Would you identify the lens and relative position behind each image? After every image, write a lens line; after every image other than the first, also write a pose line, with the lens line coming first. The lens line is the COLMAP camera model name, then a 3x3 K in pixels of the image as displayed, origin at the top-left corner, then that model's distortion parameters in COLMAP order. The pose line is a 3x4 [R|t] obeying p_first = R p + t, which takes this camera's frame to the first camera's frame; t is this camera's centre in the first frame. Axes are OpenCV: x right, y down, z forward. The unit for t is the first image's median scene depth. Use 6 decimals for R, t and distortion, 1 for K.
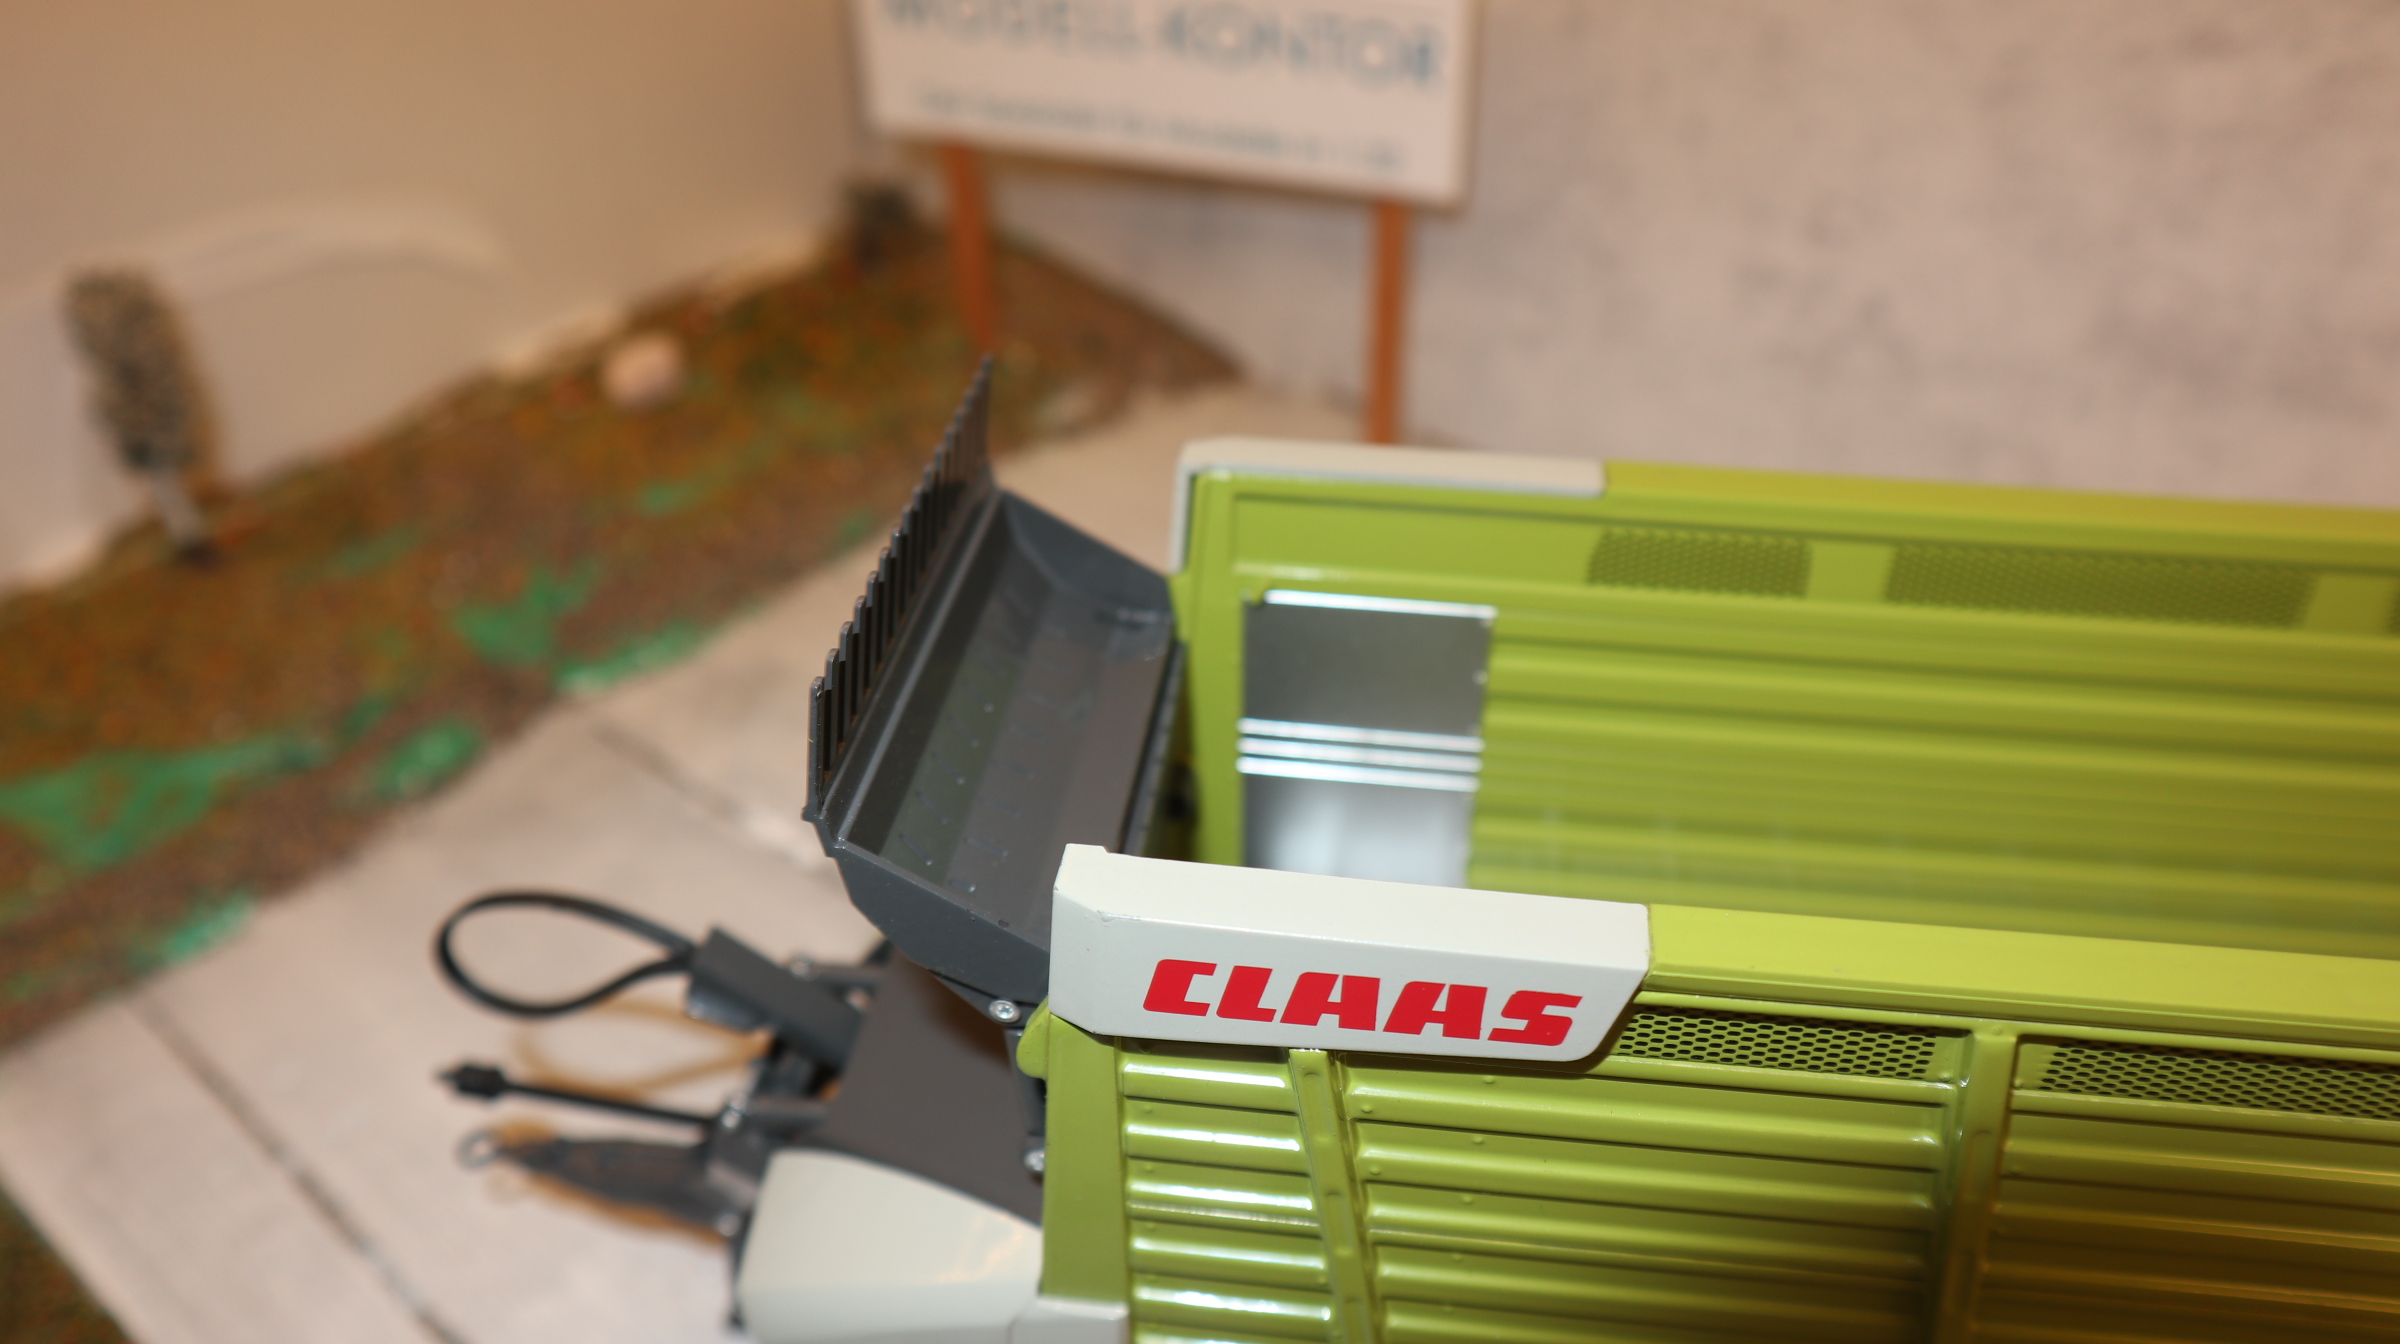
lens RADIAL K [[1757.2, 0, 1245.8], [0, 1757.2, 671.3], [0, 0, 1]] dist [-0.050933, 0.055394]
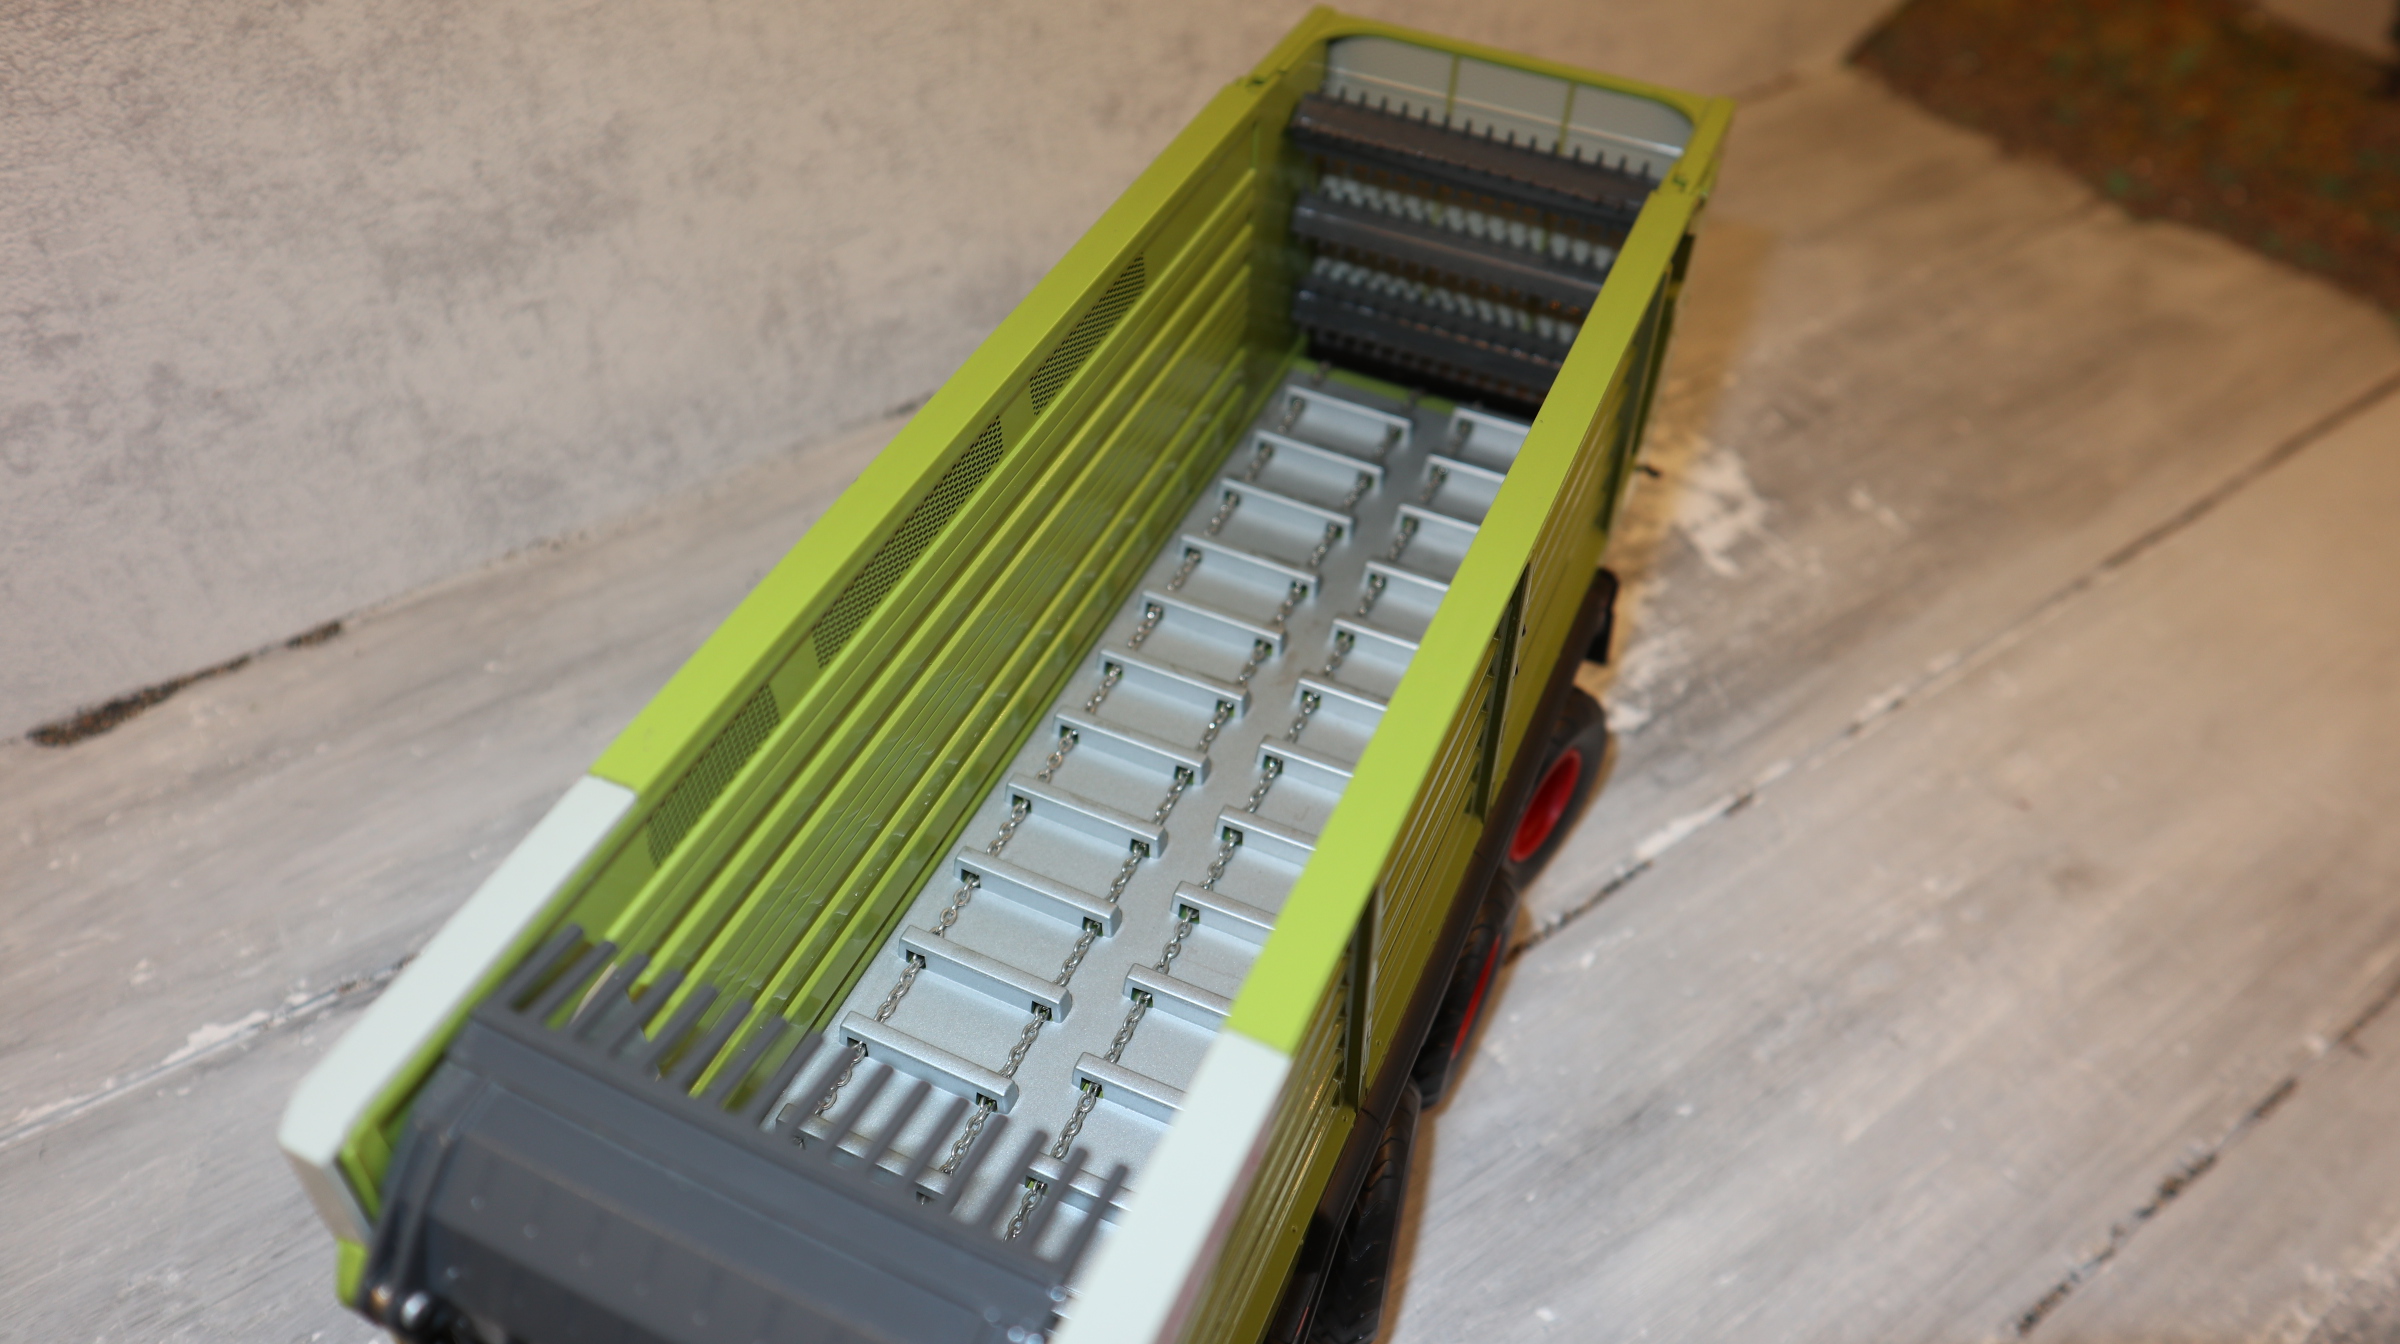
lens RADIAL K [[1762.0, 0, 1200.0], [0, 1762.0, 672.0], [0, 0, 1]] dist [-0.104788, 0.060954]
pose [[0.305256, -0.681377, 0.665239, -0.256145], [0.523304, 0.703675, 0.480618, -0.409226], [-0.795595, 0.201411, 0.571369, 0.205147]]
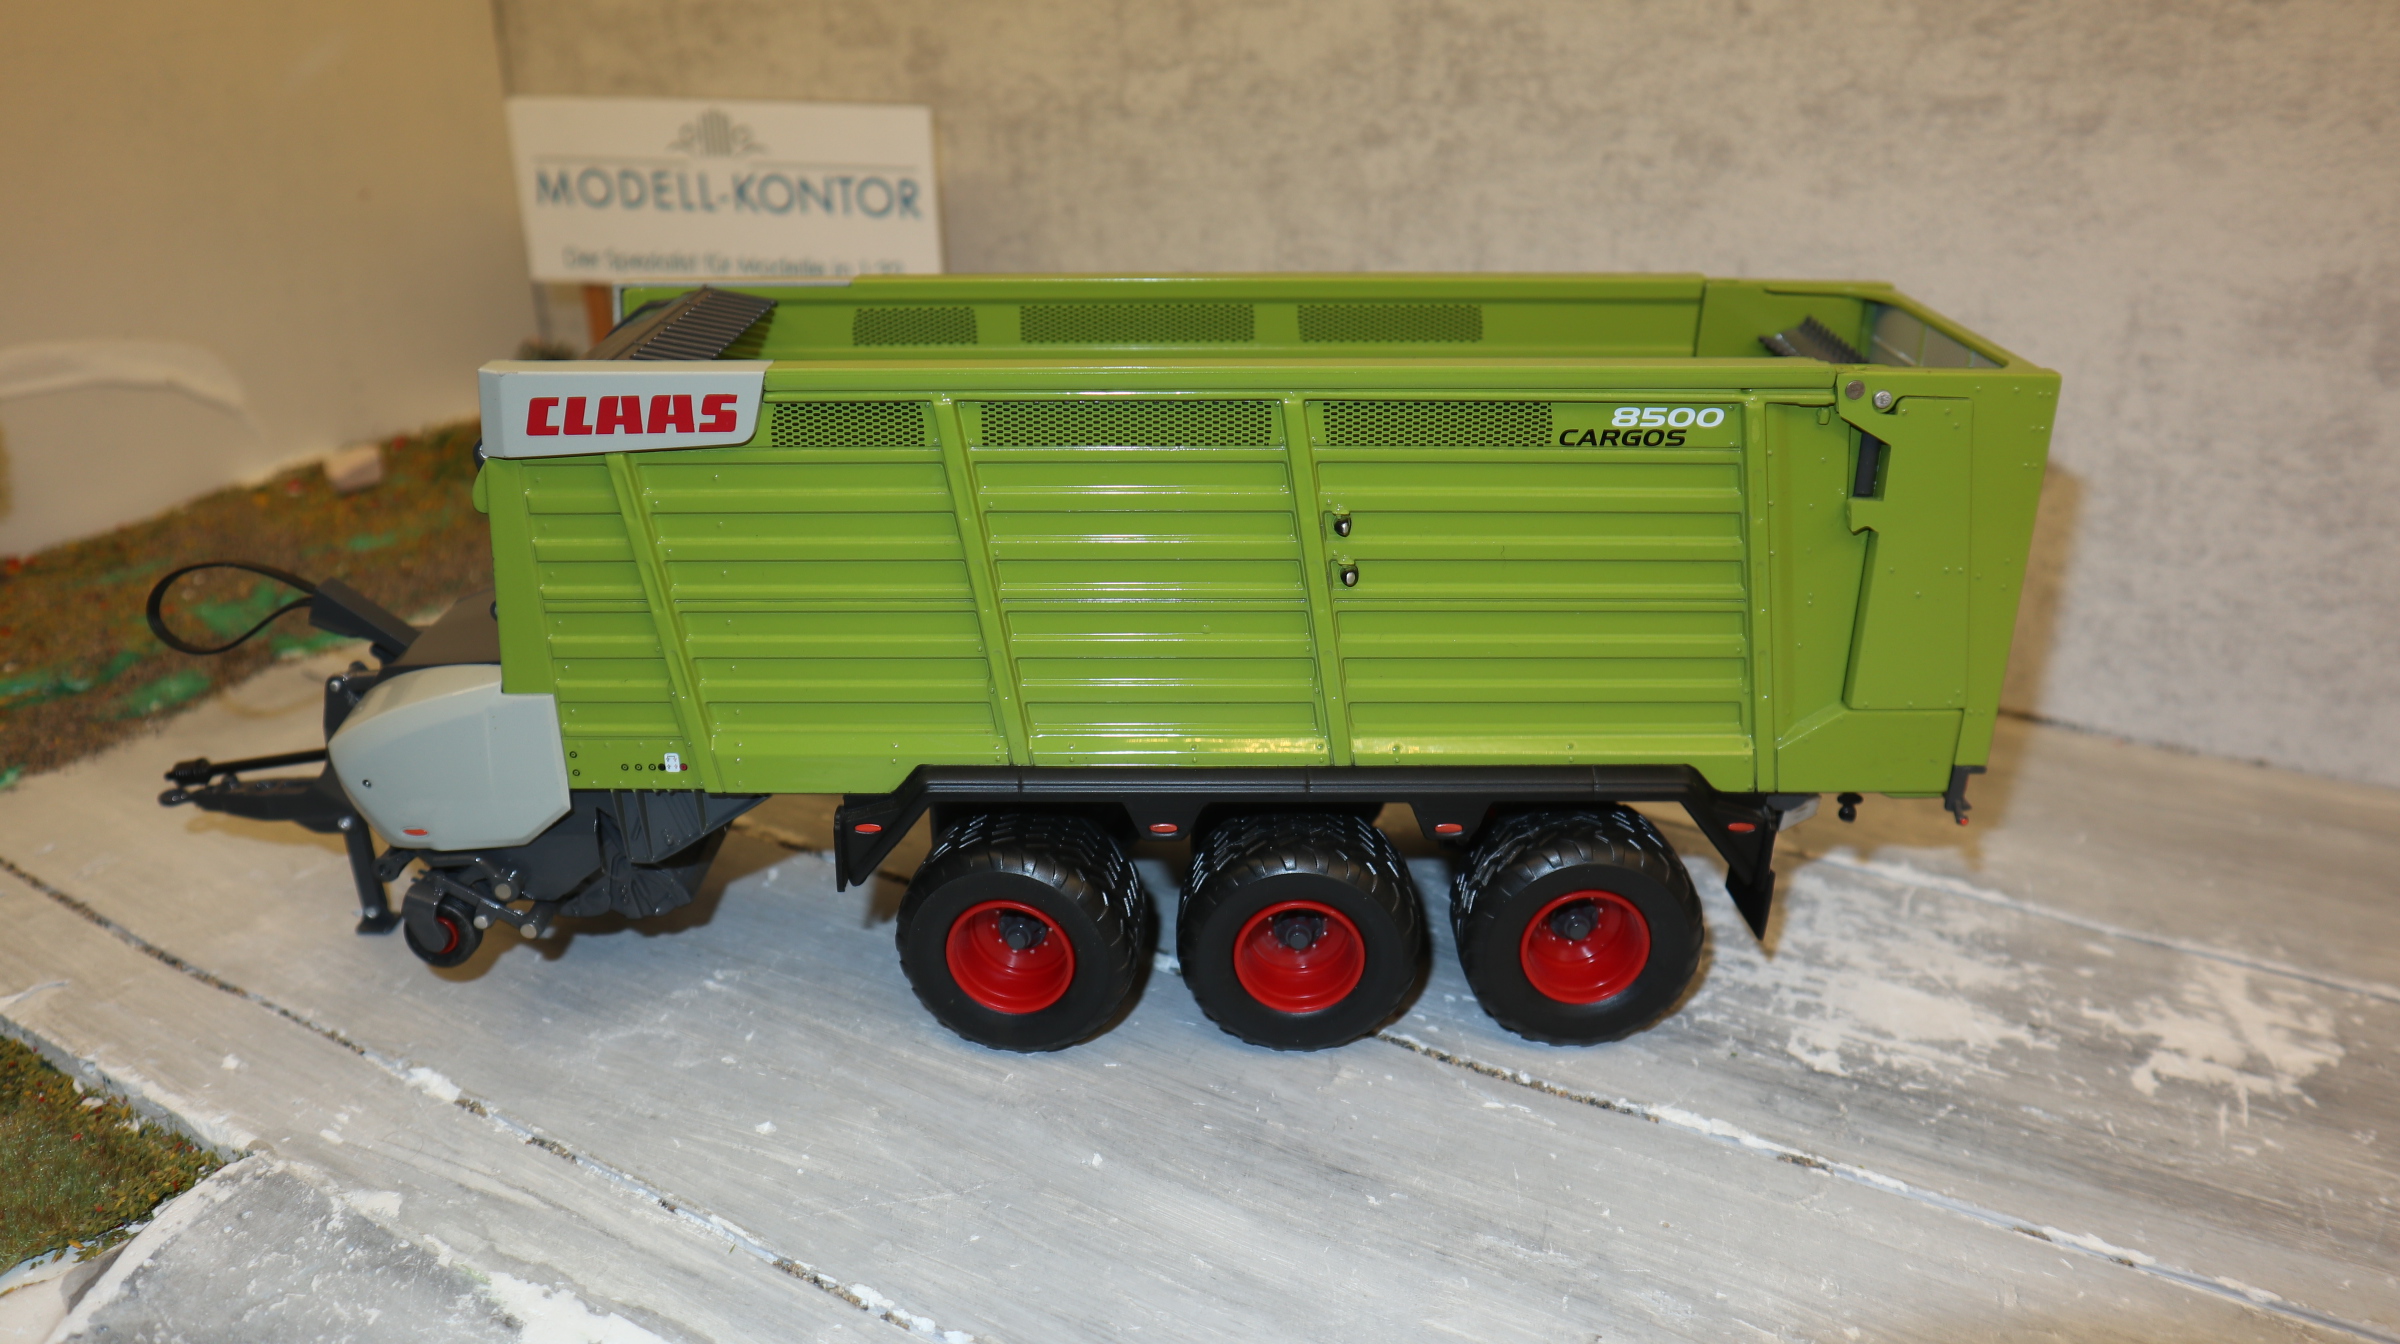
lens RADIAL K [[1762.0, 0, 1200.0], [0, 1762.0, 672.0], [0, 0, 1]] dist [-0.104788, 0.060954]
pose [[0.993913, -0.049647, 0.098351, 0.313922], [0.068785, 0.976976, -0.201958, 0.579922], [-0.086060, 0.207494, 0.974443, -0.575865]]
